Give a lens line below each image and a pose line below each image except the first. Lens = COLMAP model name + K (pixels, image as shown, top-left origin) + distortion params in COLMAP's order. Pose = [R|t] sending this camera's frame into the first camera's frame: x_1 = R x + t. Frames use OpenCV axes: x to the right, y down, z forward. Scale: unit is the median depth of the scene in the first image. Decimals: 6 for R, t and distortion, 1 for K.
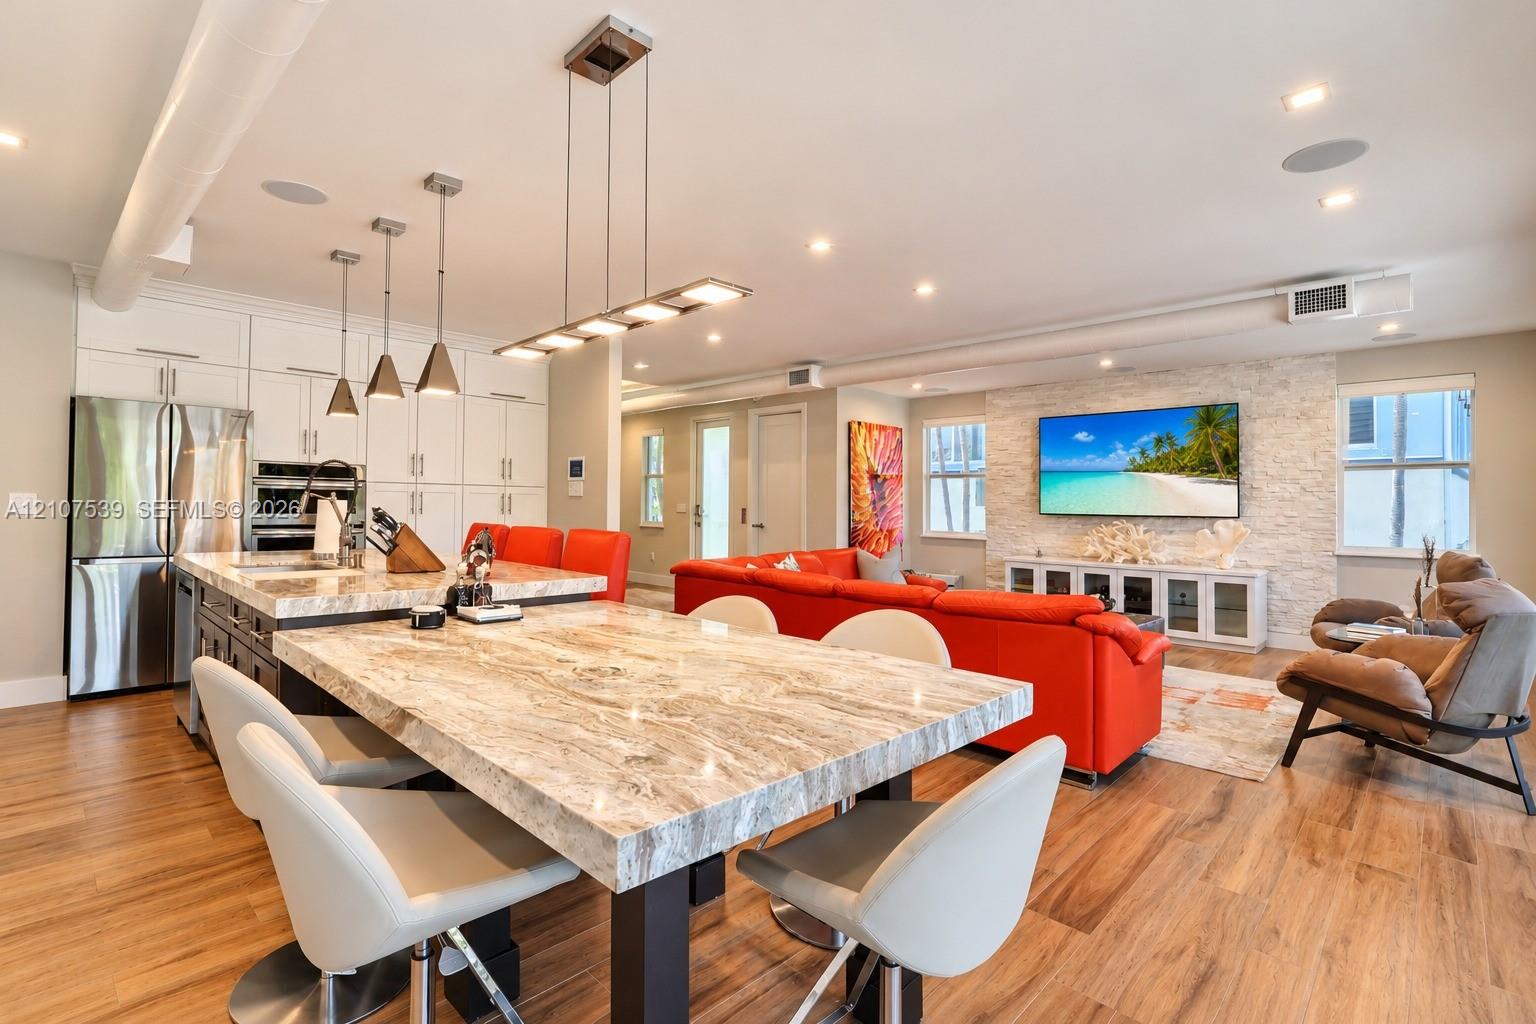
lens RADIAL K [[716.5, 0, 765.2], [0, 716.5, 502.6], [0, 0, 1]] dist [-0.003020, -0.000630]
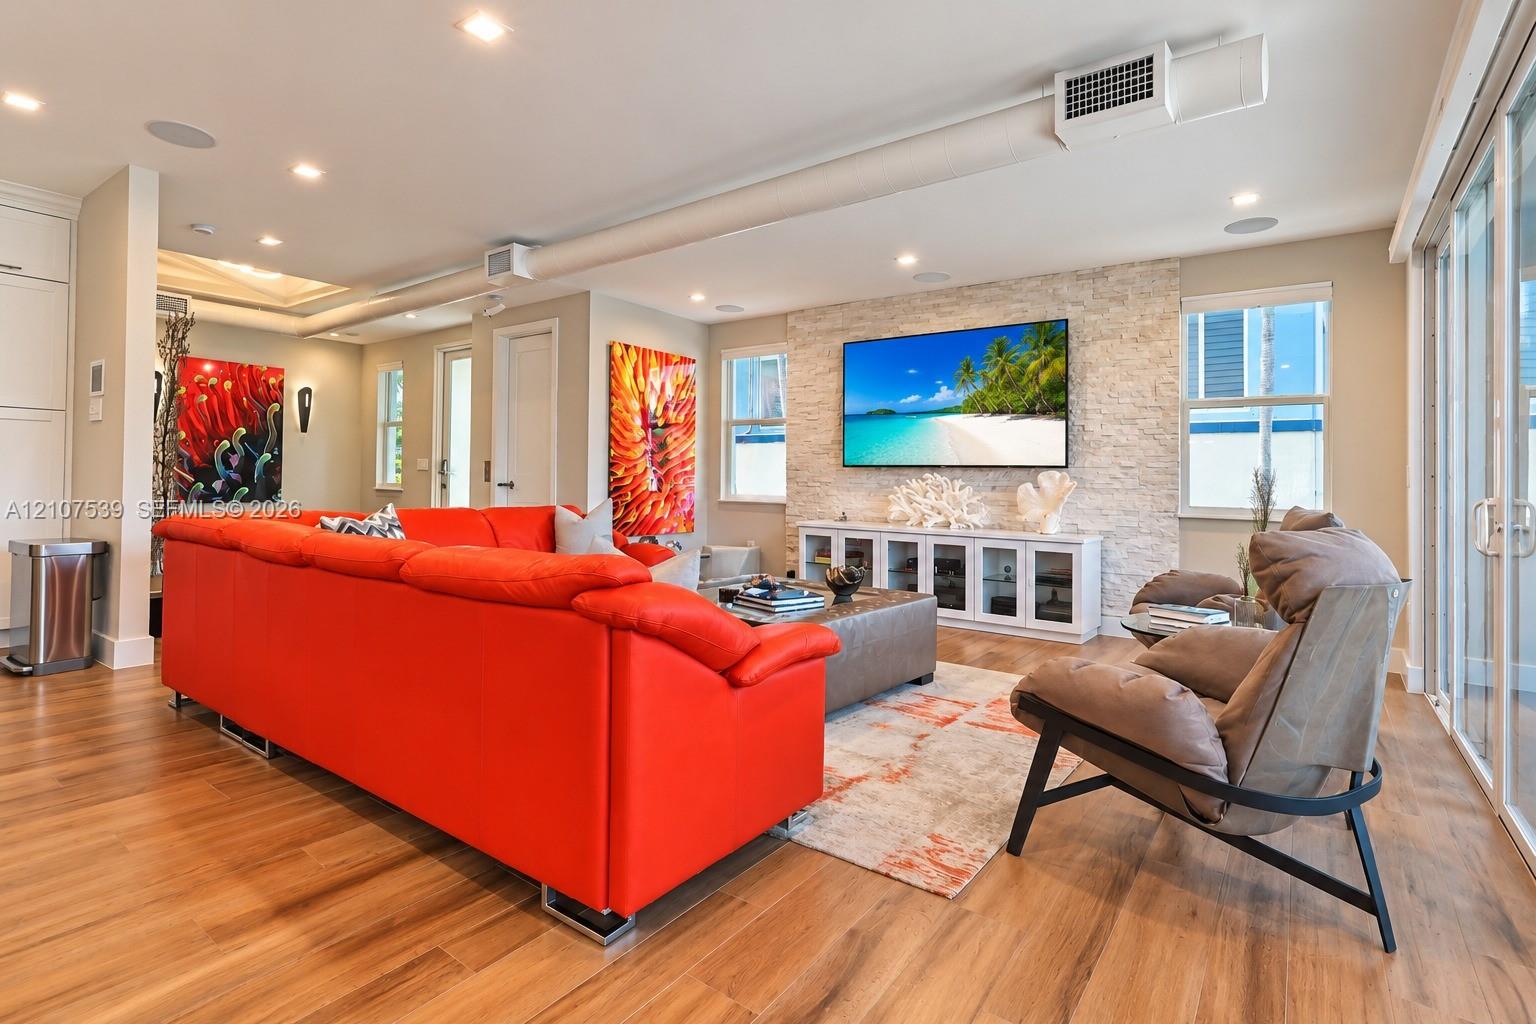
lens RADIAL K [[774.4, 0, 769.3], [0, 774.4, 478.6], [0, 0, 1]] dist [-0.000232, -0.000107]
pose [[0.990653, 0.008387, 0.136150, 0.225892], [-0.008765, 0.999959, 0.002178, 0.033301], [-0.136127, -0.003351, 0.990686, 0.206721]]
